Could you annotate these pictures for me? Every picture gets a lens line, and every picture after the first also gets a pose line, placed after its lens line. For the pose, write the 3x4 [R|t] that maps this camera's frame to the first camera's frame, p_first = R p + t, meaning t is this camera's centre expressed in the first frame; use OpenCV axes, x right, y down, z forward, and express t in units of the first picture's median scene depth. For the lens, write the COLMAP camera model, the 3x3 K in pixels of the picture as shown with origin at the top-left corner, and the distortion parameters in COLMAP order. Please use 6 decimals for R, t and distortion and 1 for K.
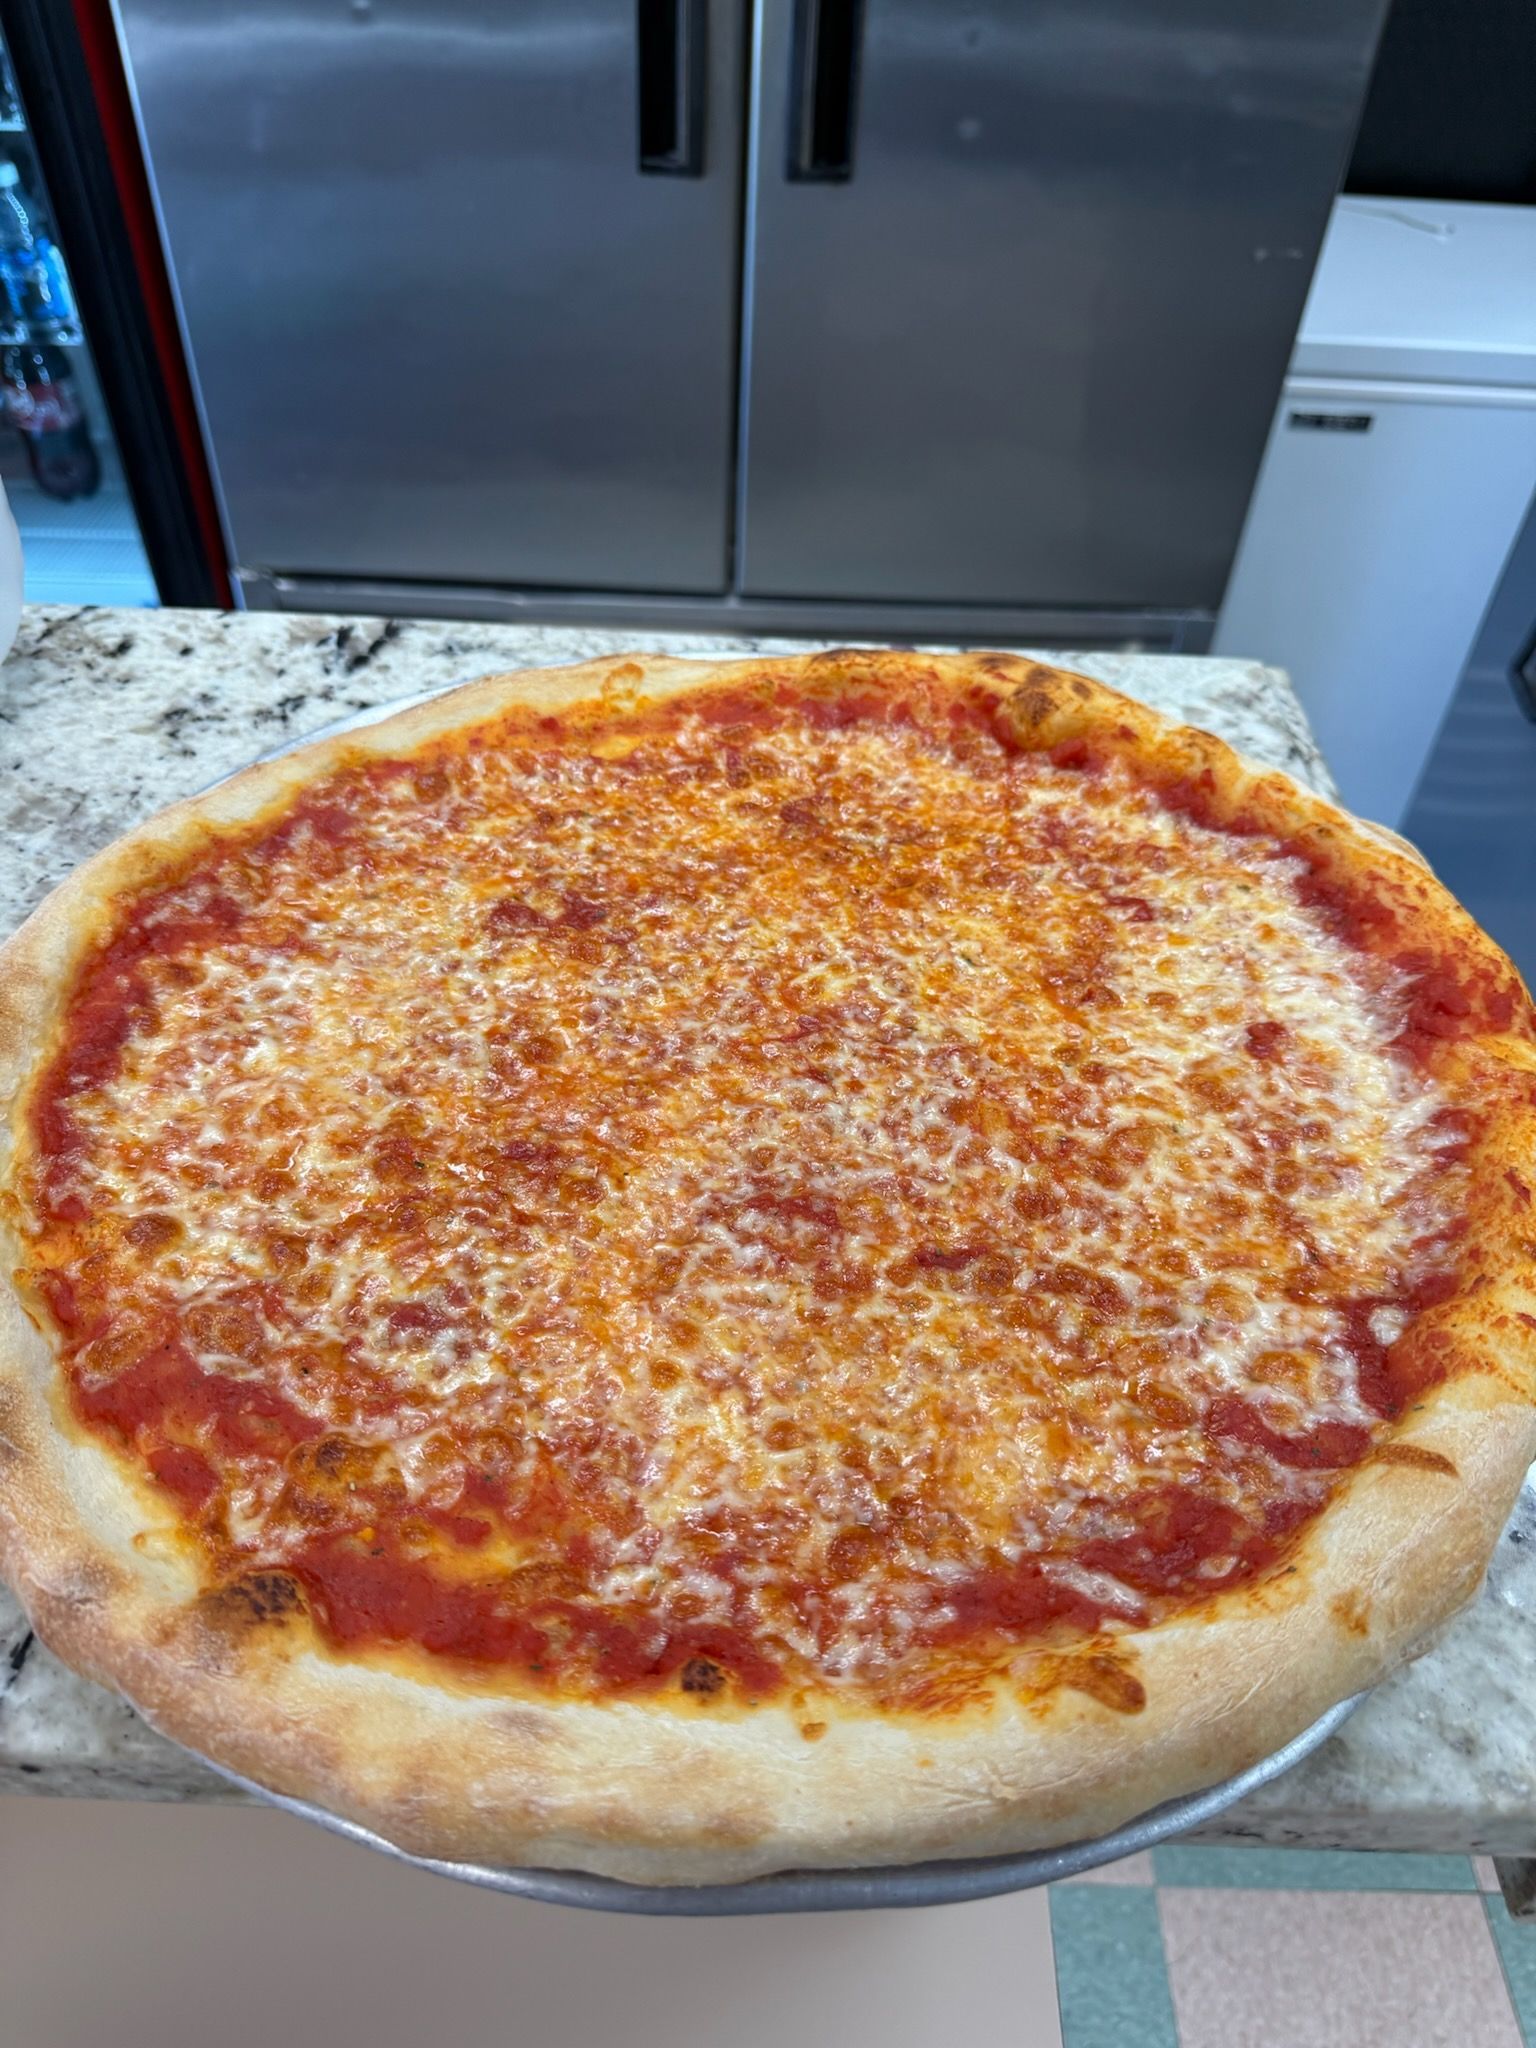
lens RADIAL K [[1681.3, 0, 793.6], [0, 1681.3, 1013.1], [0, 0, 1]] dist [0.001566, -0.077449]
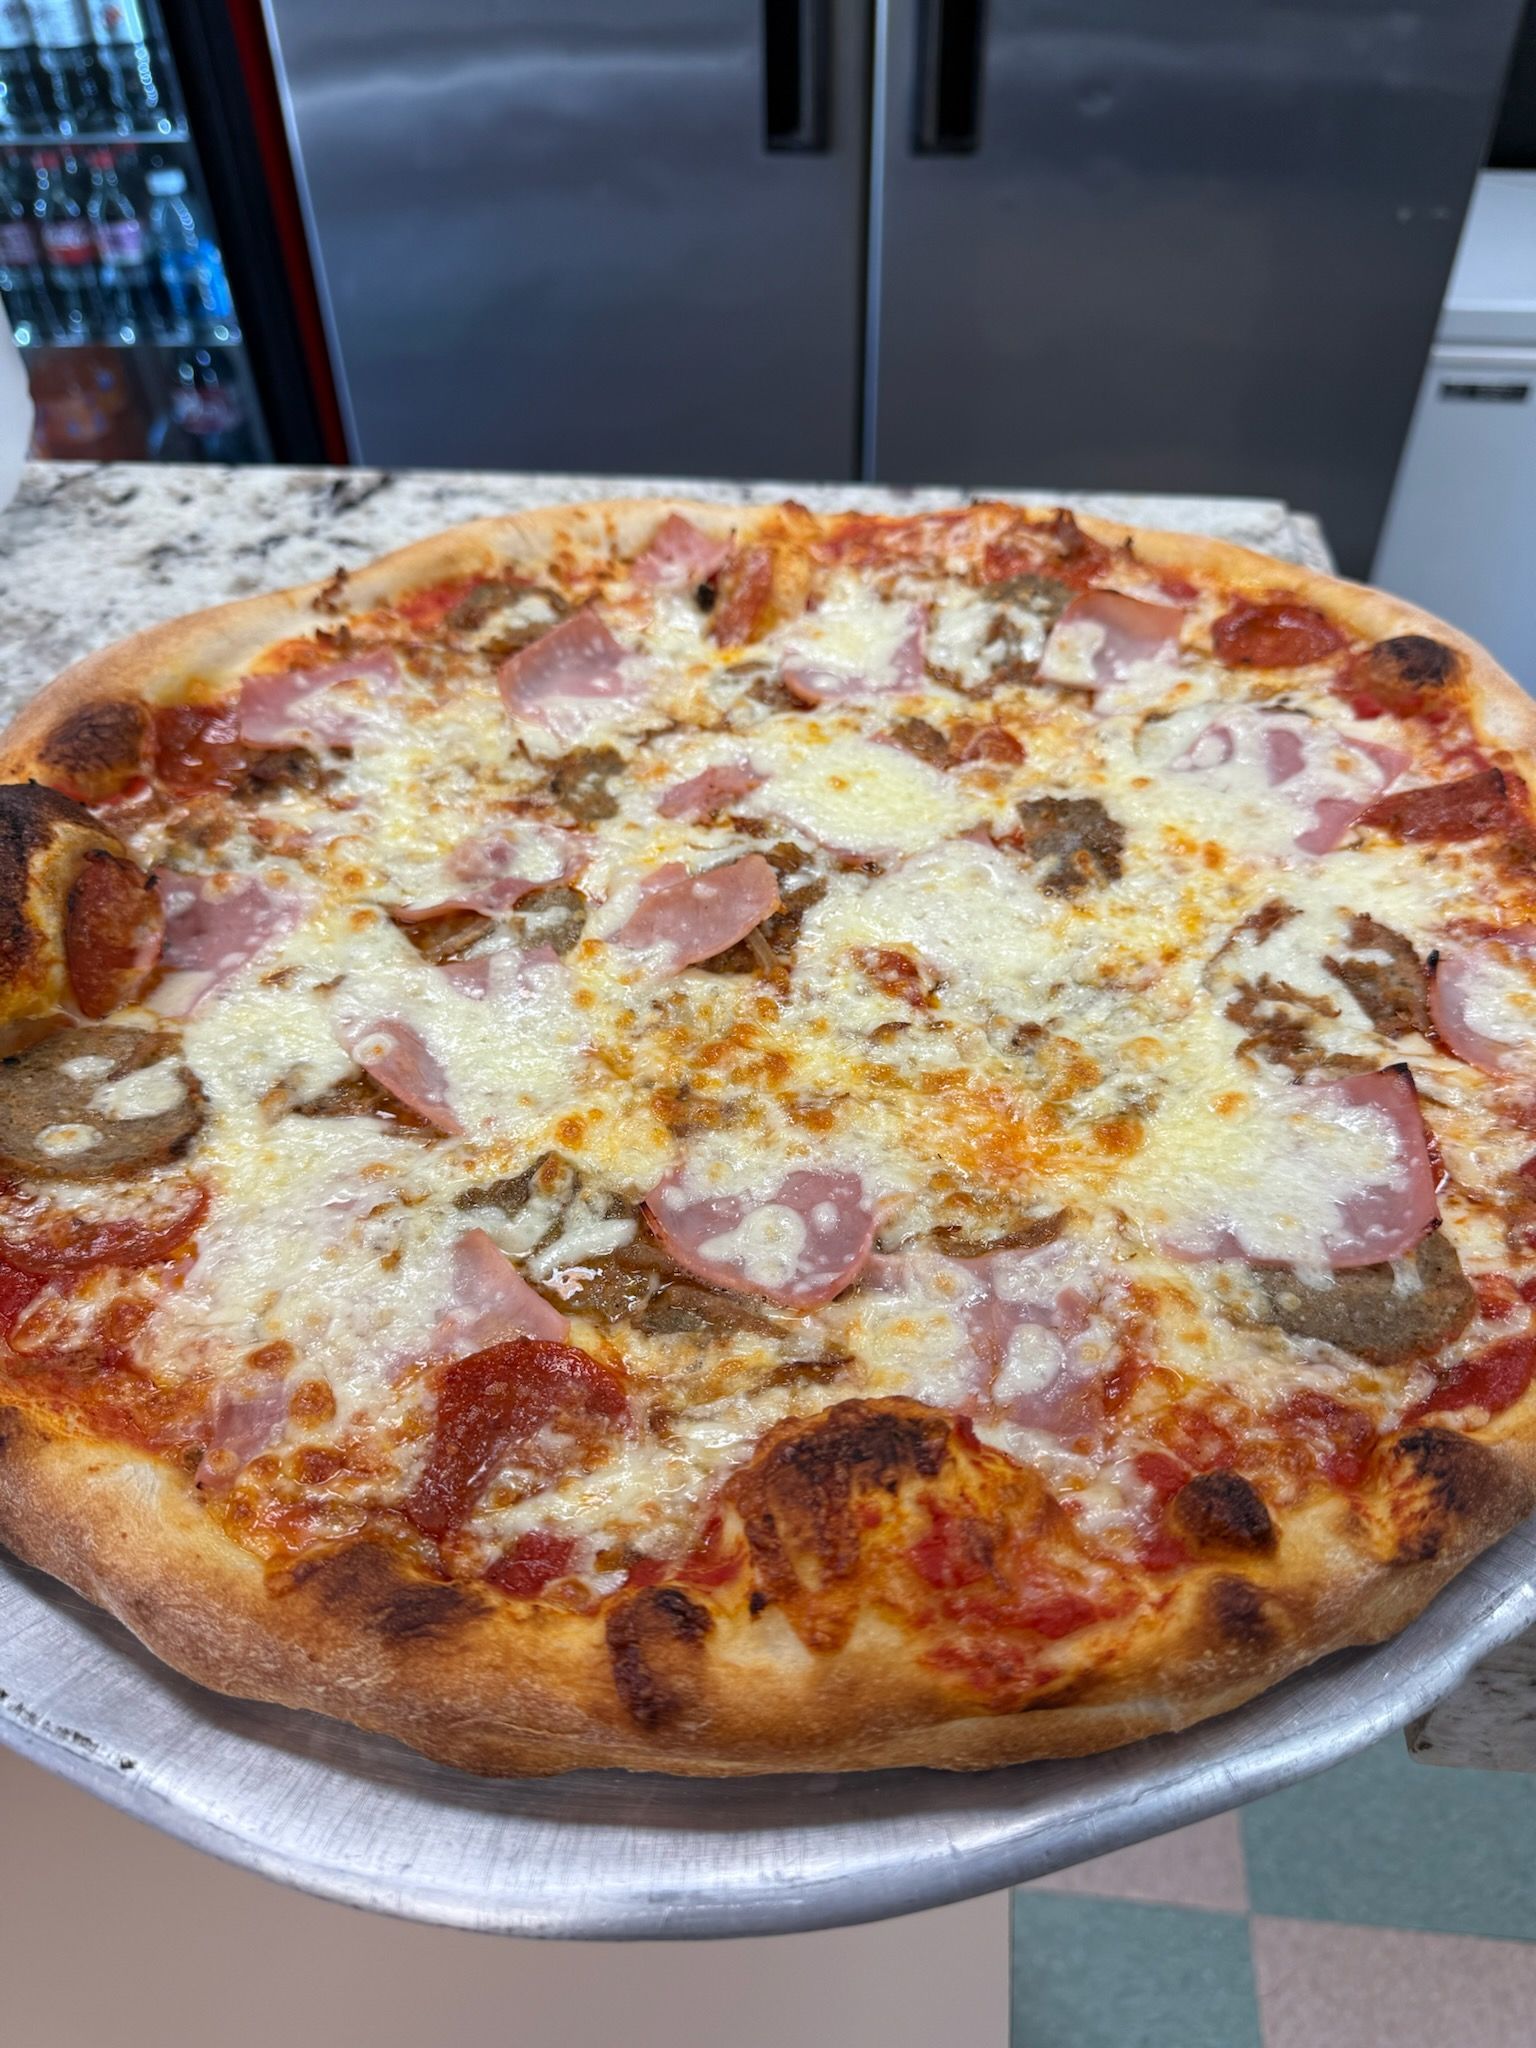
lens RADIAL K [[1681.3, 0, 793.6], [0, 1681.3, 1013.1], [0, 0, 1]] dist [0.001566, -0.077449]
pose [[0.992644, 0.020868, -0.119261, 0.127363], [-0.025432, 0.998996, -0.036881, 0.119689], [0.118372, 0.039642, 0.992178, 0.049177]]
